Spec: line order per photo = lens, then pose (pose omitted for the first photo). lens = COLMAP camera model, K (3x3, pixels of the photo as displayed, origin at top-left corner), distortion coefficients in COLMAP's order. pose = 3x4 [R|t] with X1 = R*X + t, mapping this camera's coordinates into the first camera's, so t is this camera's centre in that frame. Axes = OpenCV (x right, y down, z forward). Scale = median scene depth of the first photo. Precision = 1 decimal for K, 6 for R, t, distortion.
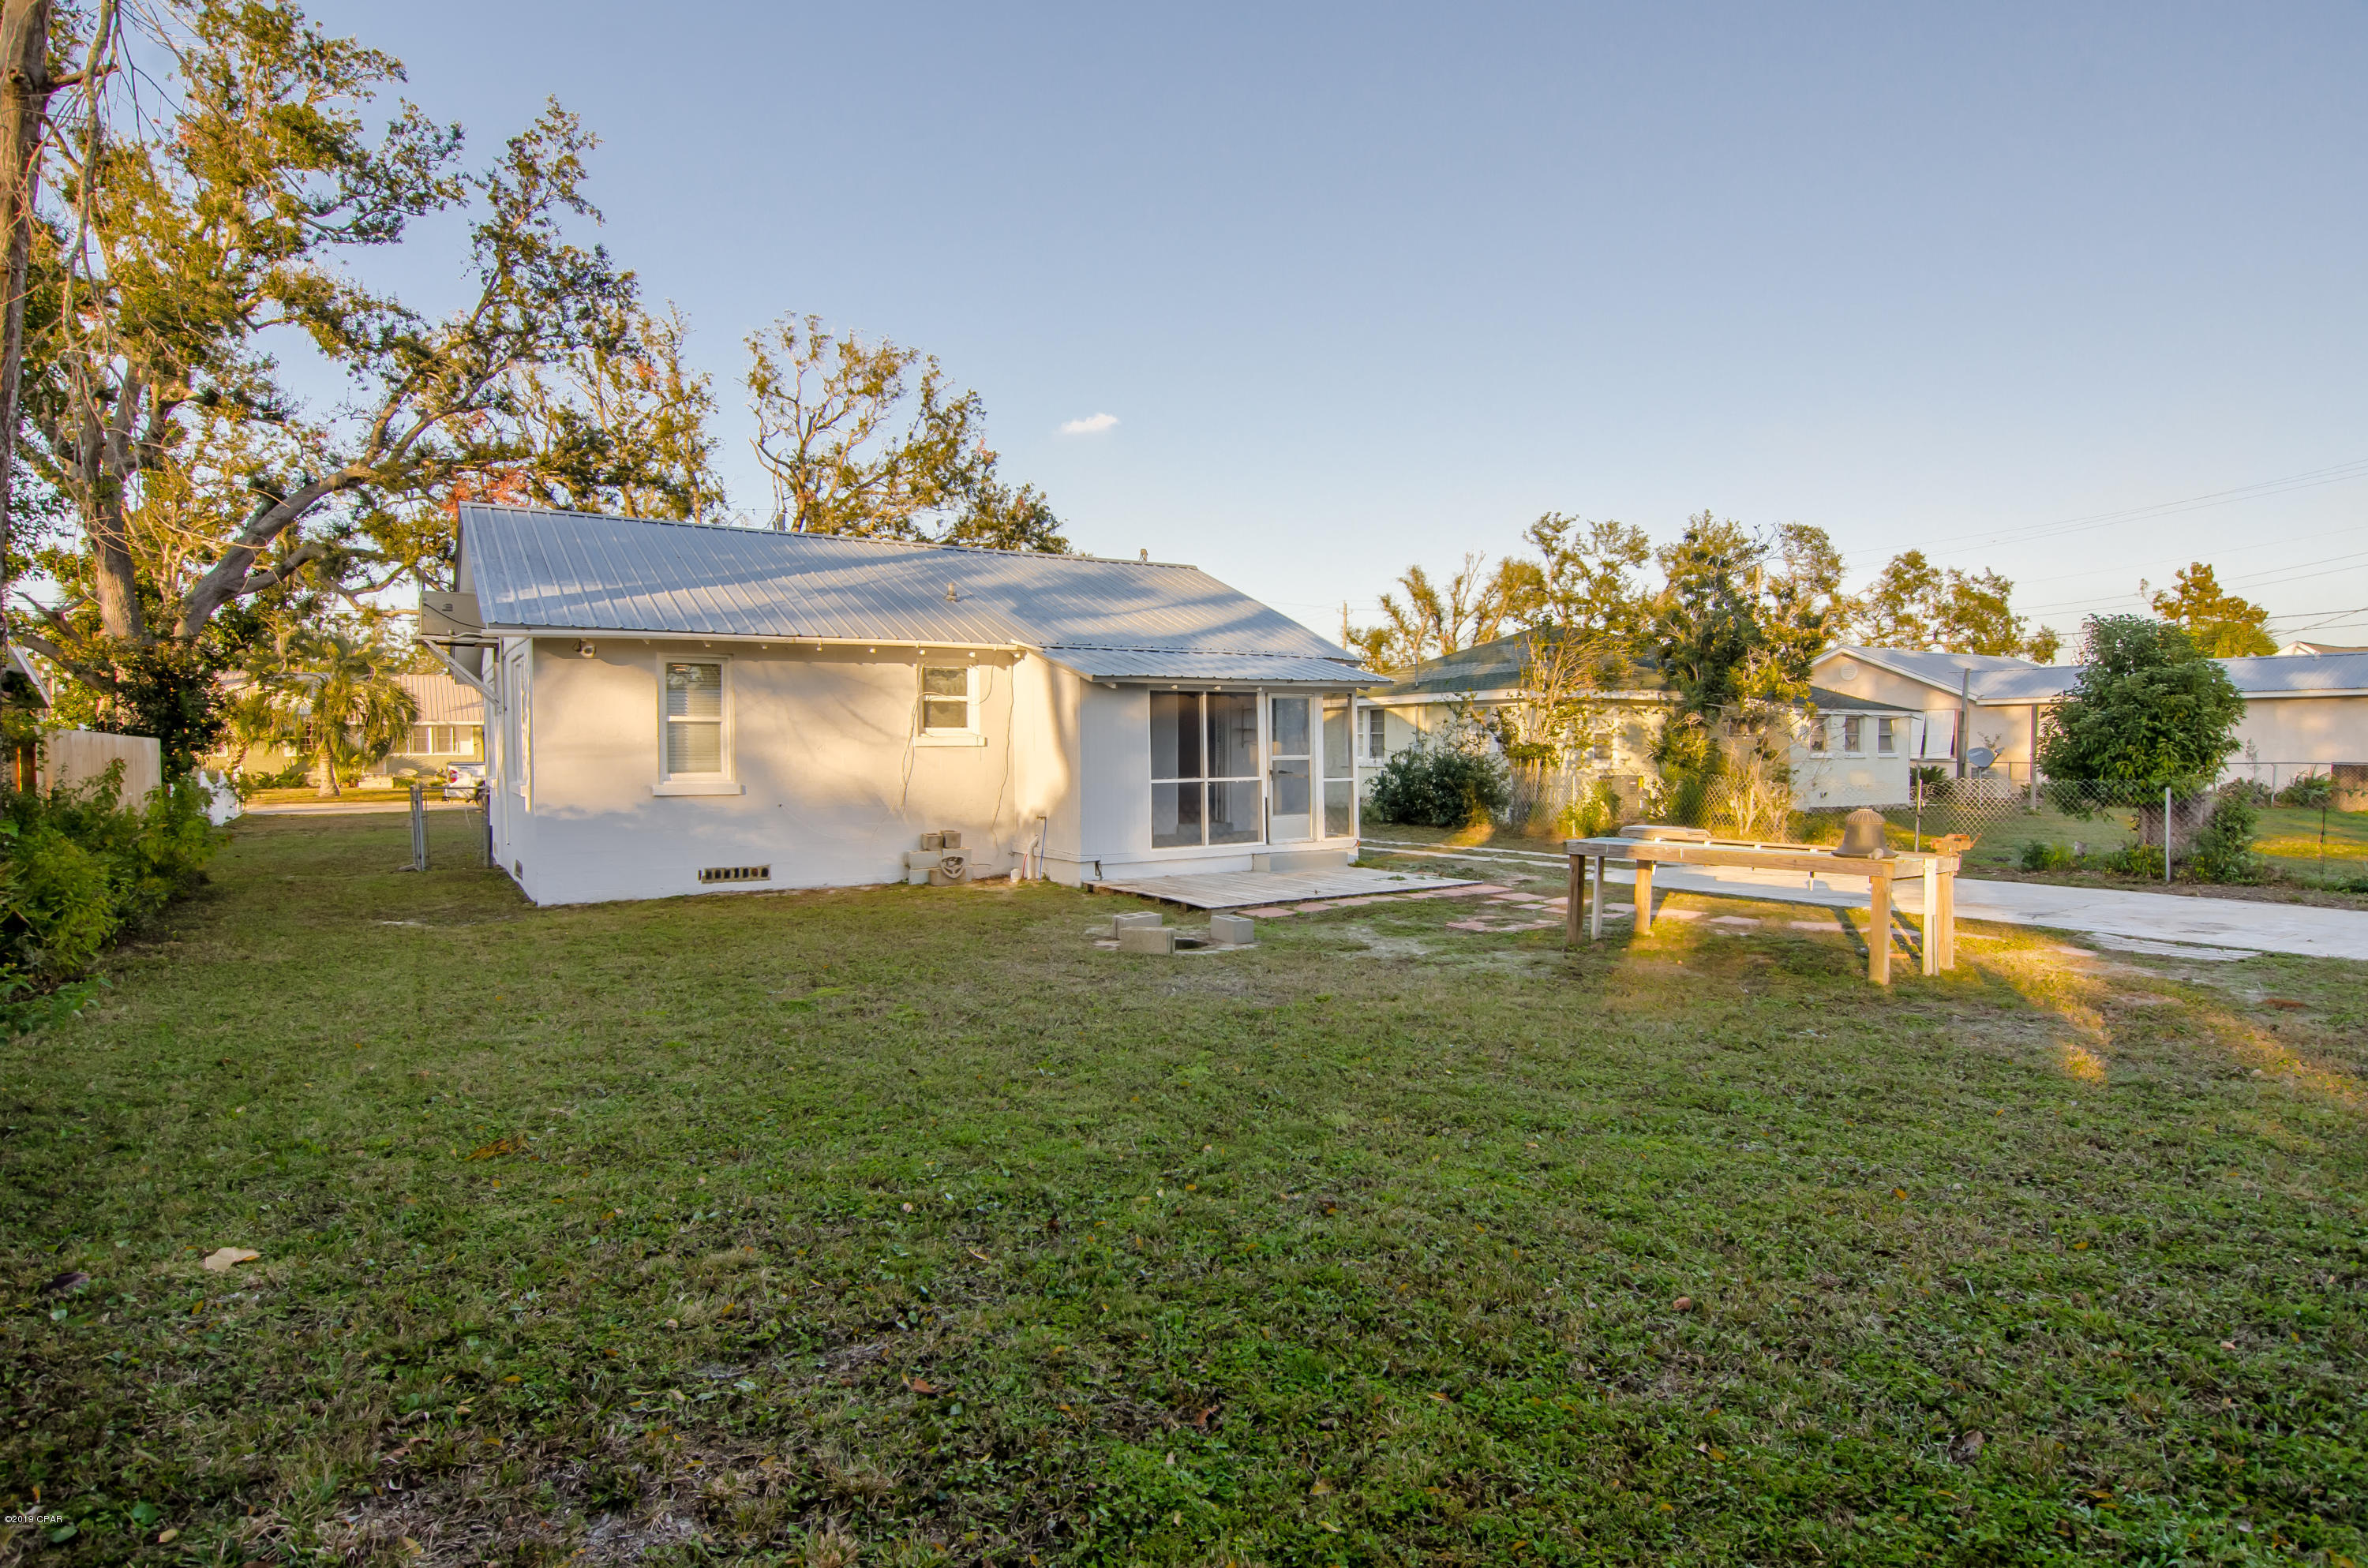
lens RADIAL K [[1209.6, 0, 1184.0], [0, 1209.6, 784.0], [0, 0, 1]] dist [-0.019057, 0.001012]
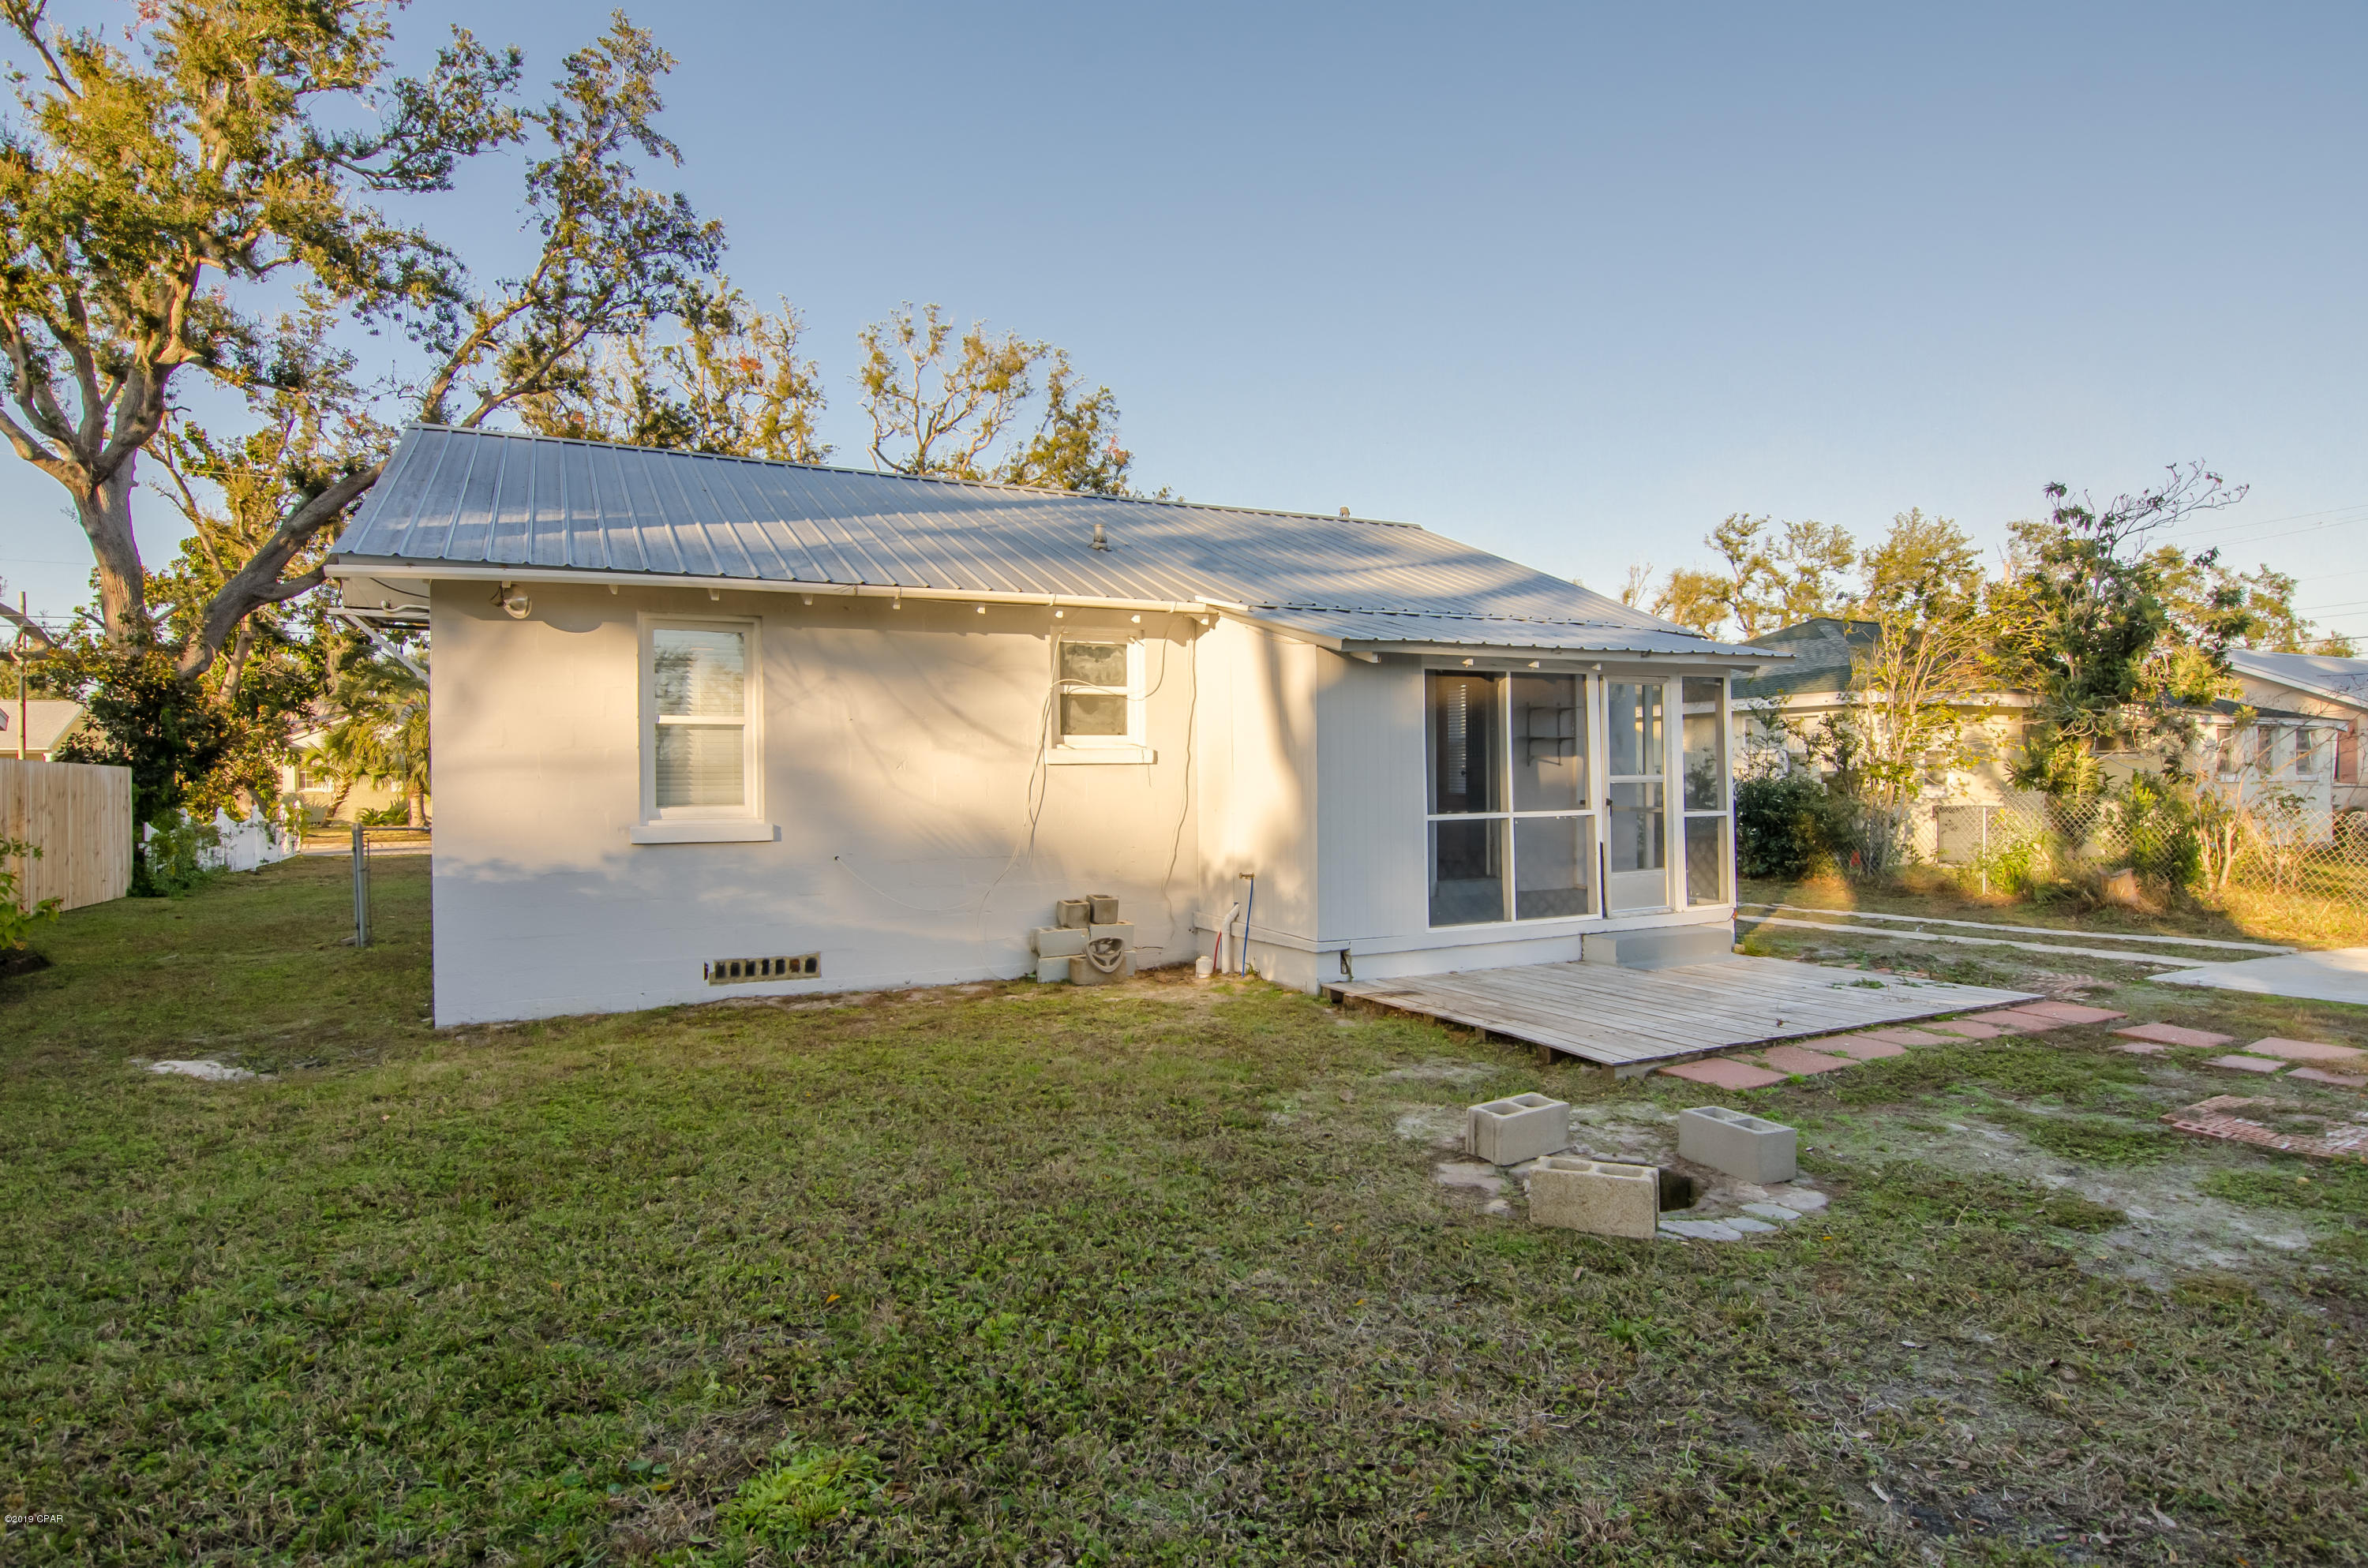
lens RADIAL K [[1279.6, 0, 1184.0], [0, 1279.6, 784.0], [0, 0, 1]] dist [-0.001602, -0.000834]
pose [[0.994063, -0.005489, -0.108669, -0.037668], [0.002612, 0.999643, -0.026603, -0.001054], [0.108776, 0.026161, 0.993722, 0.163487]]
